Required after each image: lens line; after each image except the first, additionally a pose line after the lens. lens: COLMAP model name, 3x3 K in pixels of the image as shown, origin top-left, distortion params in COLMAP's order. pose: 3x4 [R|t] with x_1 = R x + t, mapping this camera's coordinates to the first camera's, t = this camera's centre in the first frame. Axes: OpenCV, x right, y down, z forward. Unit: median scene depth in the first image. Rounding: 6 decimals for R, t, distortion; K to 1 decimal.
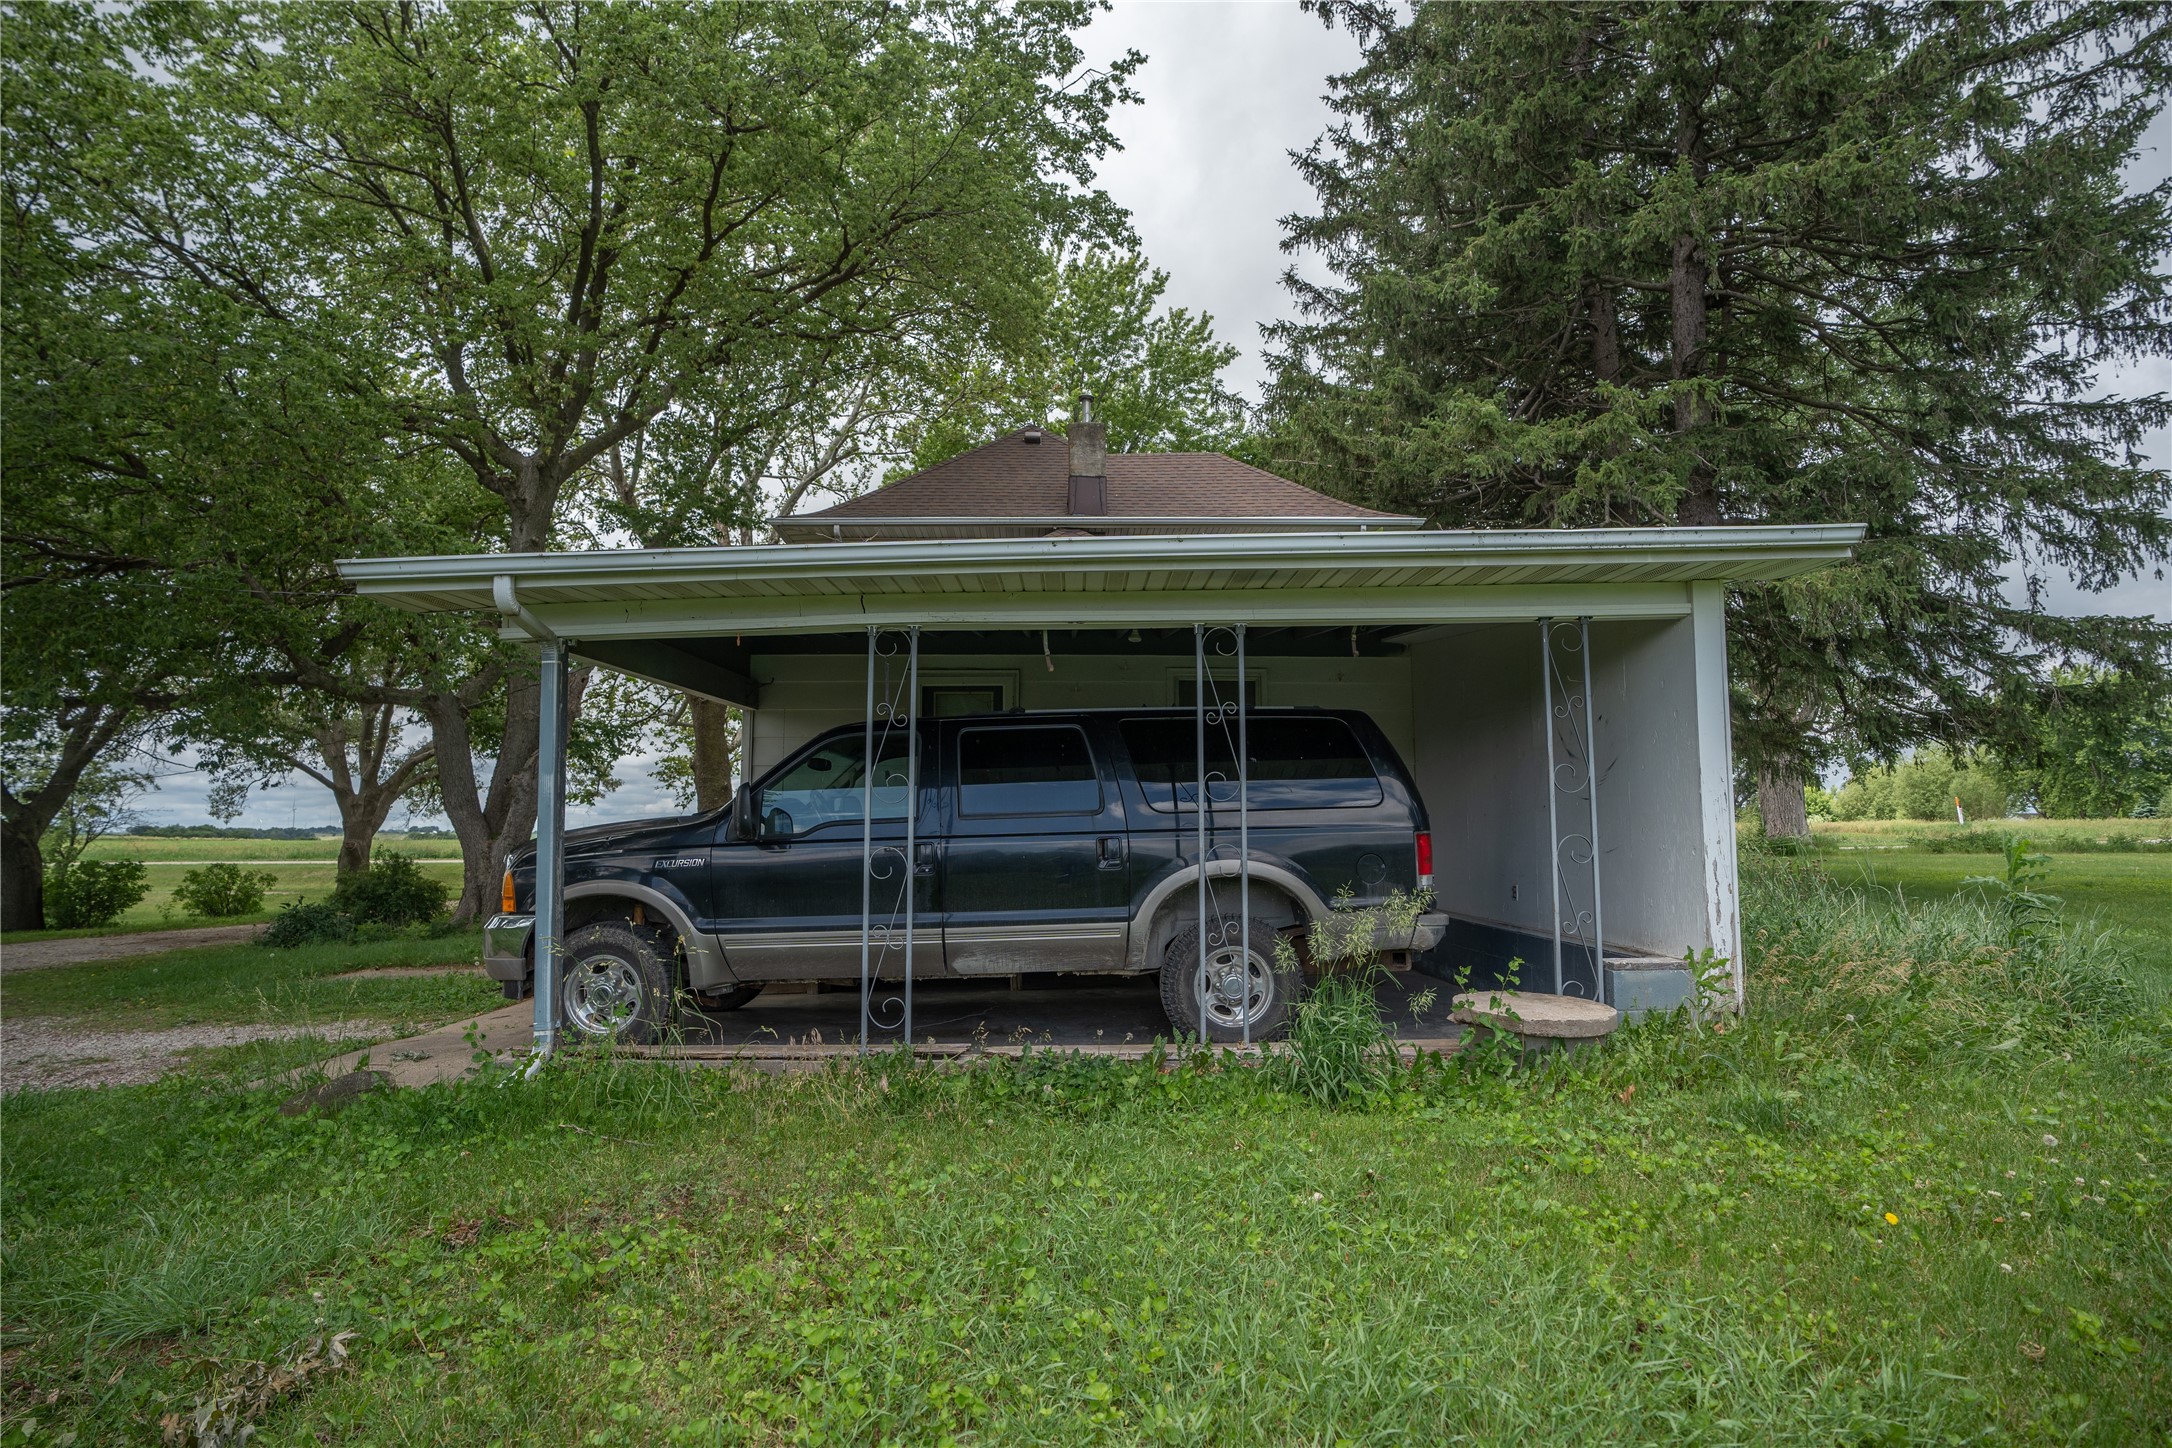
lens RADIAL K [[1039.7, 0, 1086.0], [0, 1039.7, 724.0], [0, 0, 1]] dist [-0.000231, 0.000025]
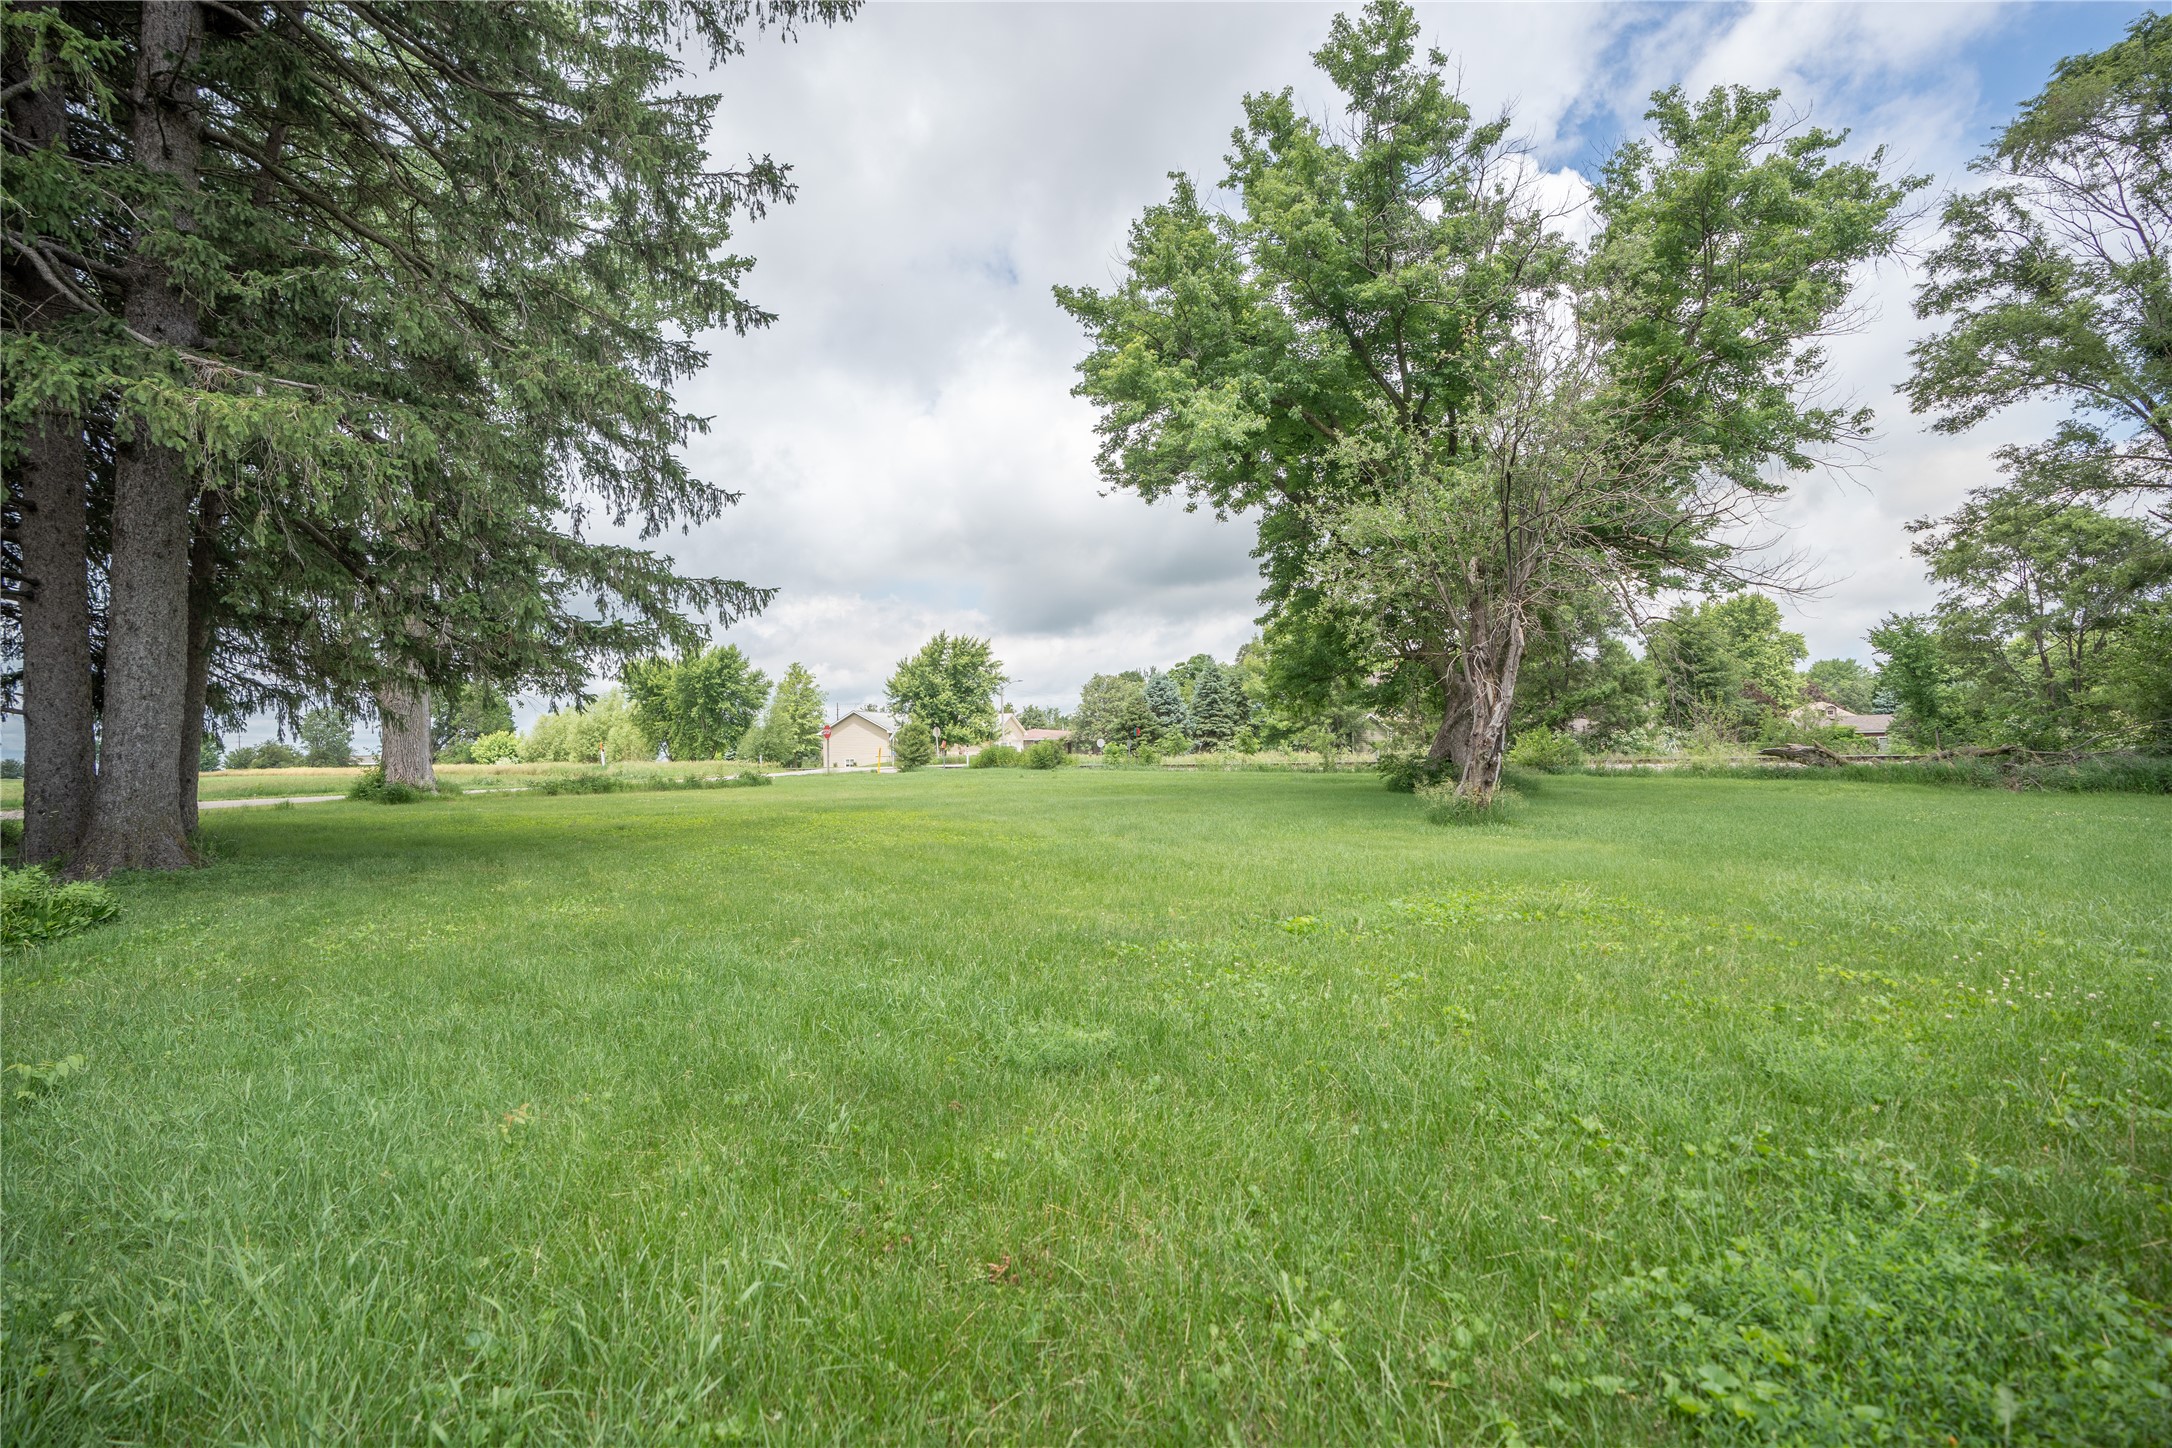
lens RADIAL K [[983.6, 0, 1085.4], [0, 983.6, 732.8], [0, 0, 1]] dist [-0.069929, 0.026023]
pose [[0.431257, 0.021801, 0.901966, 0.179911], [-0.077630, 0.996897, 0.013021, 0.008303], [-0.898883, -0.075635, 0.431611, 0.110808]]
